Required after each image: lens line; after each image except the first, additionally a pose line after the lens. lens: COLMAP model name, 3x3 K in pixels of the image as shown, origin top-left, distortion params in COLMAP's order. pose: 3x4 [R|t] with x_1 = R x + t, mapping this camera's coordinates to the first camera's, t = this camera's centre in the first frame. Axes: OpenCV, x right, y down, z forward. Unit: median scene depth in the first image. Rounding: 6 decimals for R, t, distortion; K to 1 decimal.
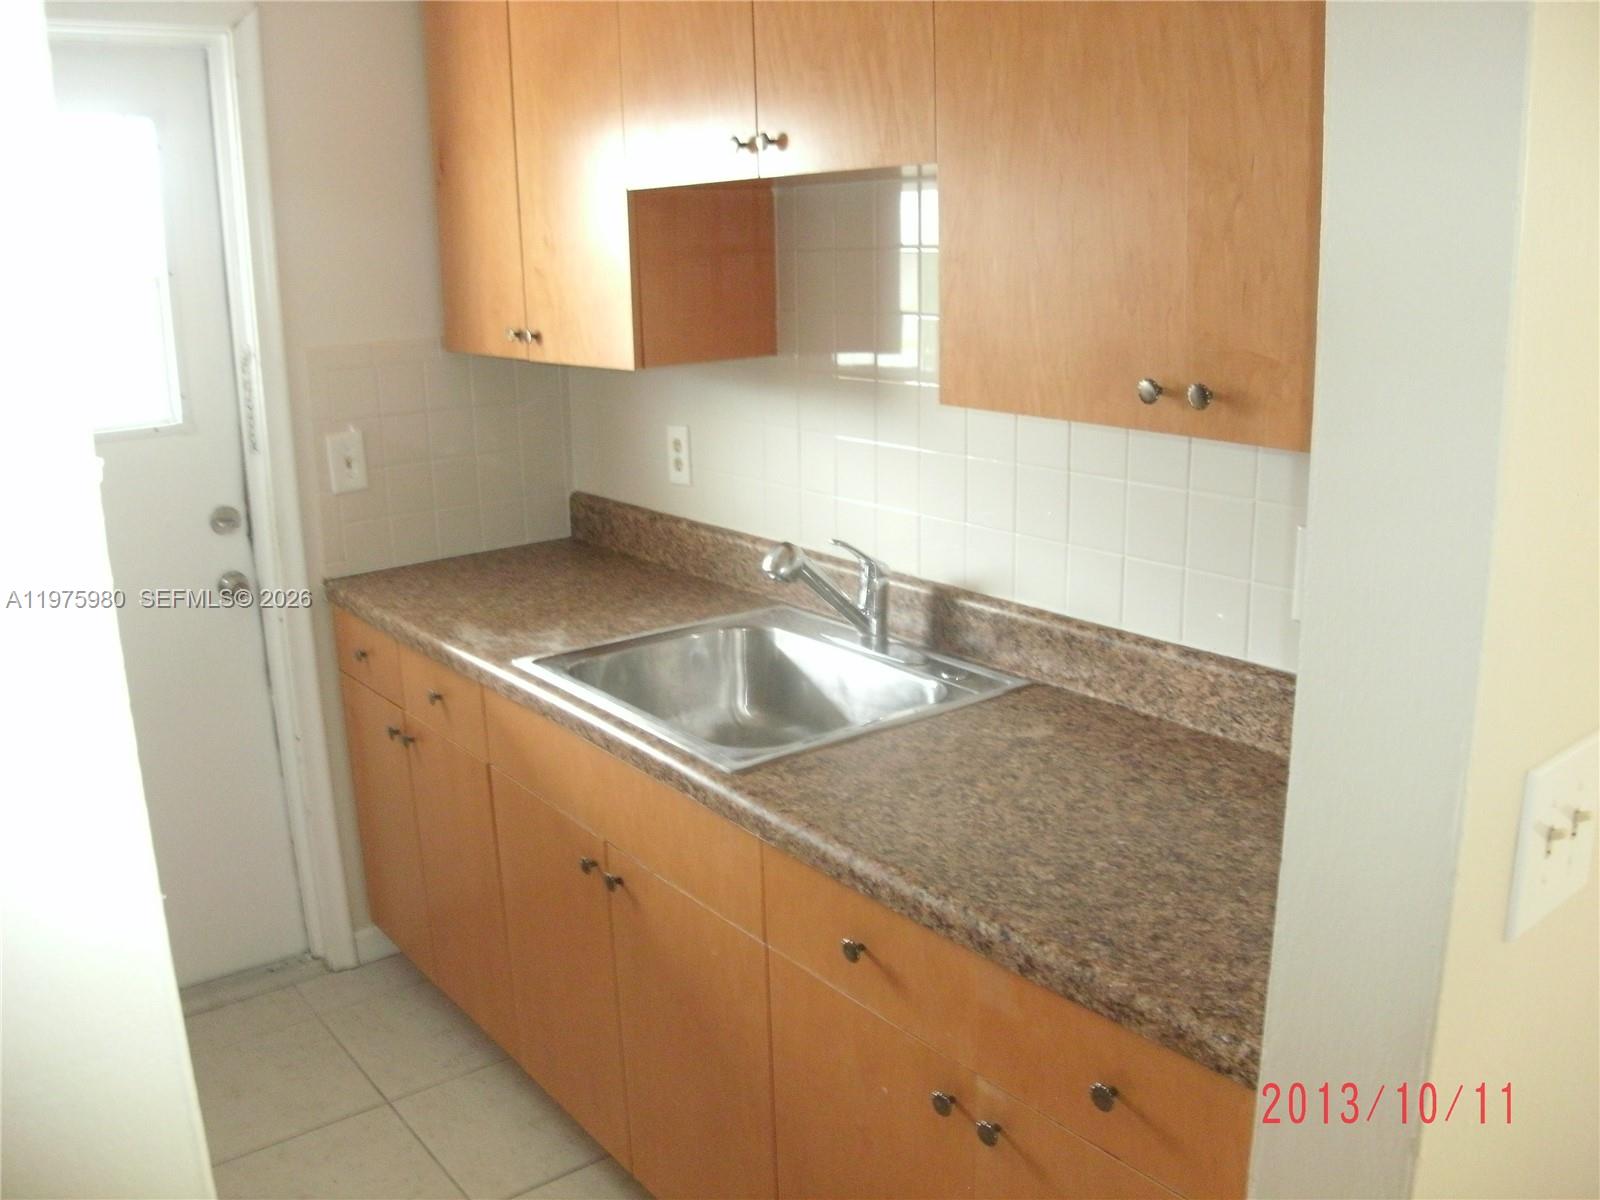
lens RADIAL K [[1410.2, 0, 815.7], [0, 1410.2, 598.7], [0, 0, 1]] dist [-0.204086, 0.152212]
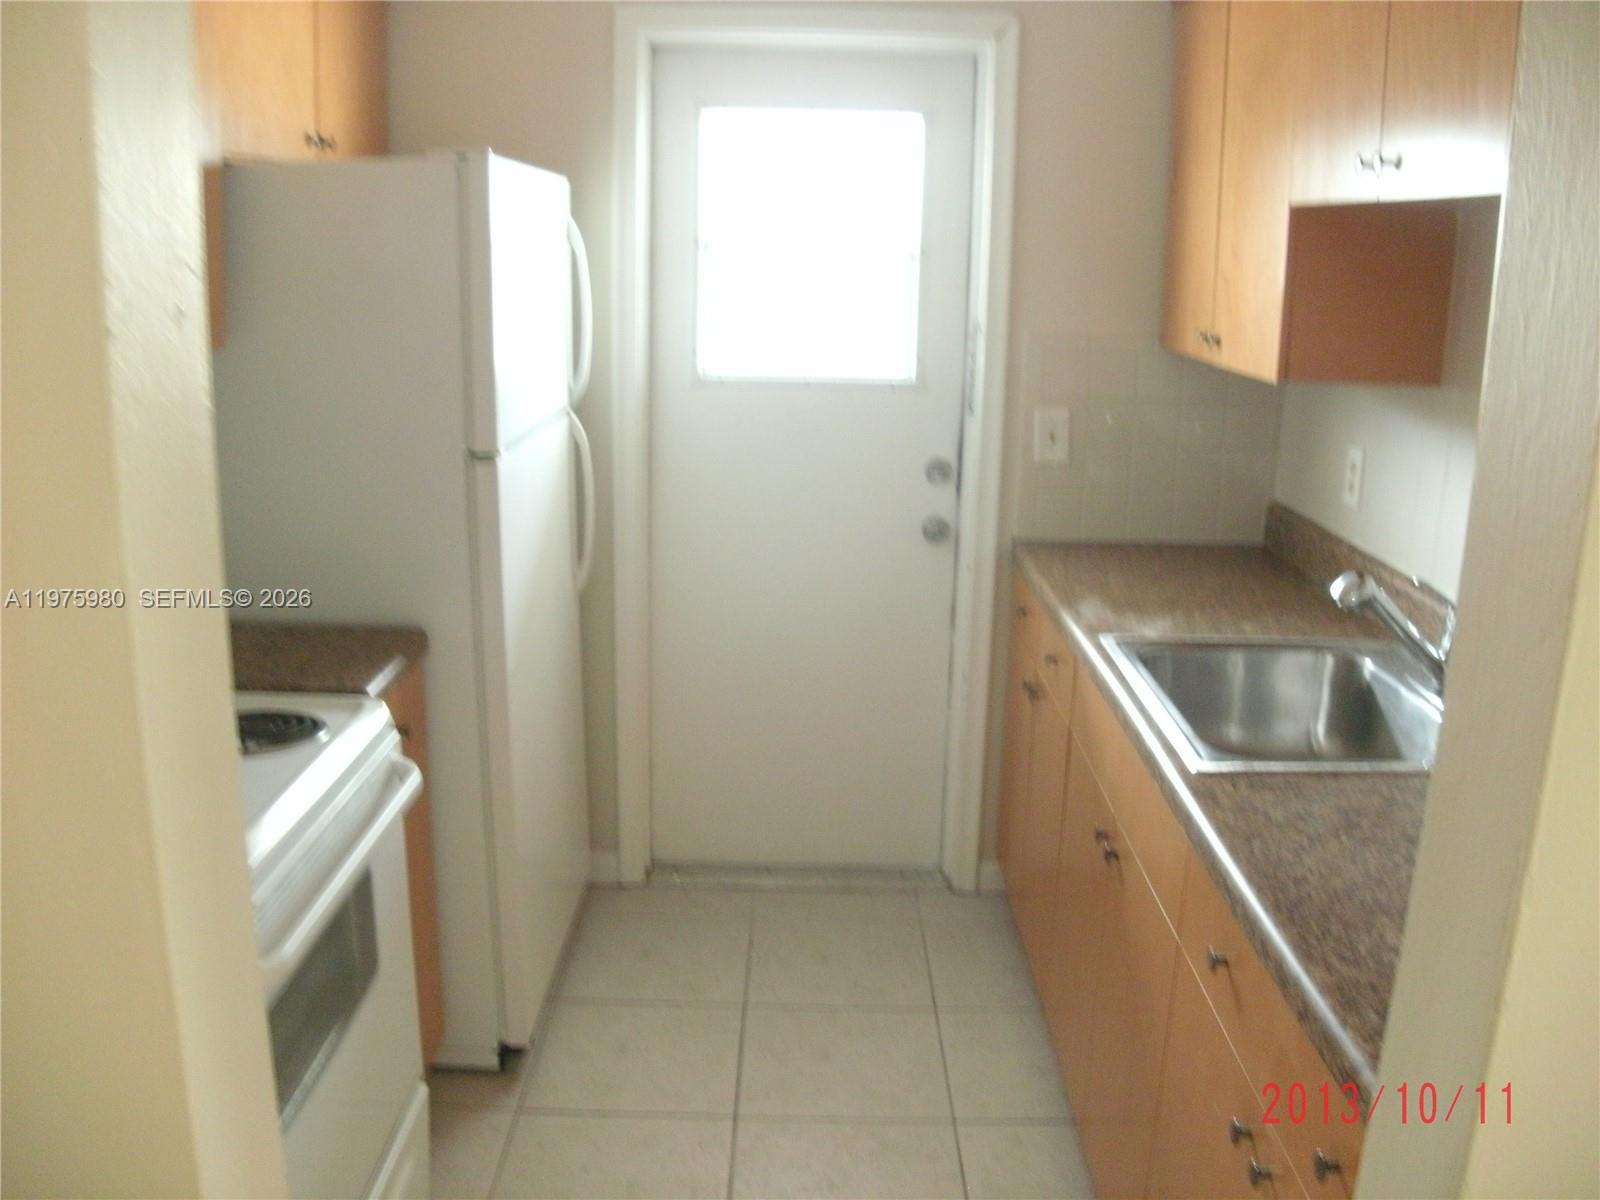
lens RADIAL K [[1410.2, 0, 815.7], [0, 1410.2, 598.7], [0, 0, 1]] dist [-0.204086, 0.152212]
pose [[0.788989, 0.189754, -0.584371, 0.200721], [-0.191026, 0.979736, 0.060220, -0.005350], [0.583956, 0.064117, 0.809249, 0.006824]]
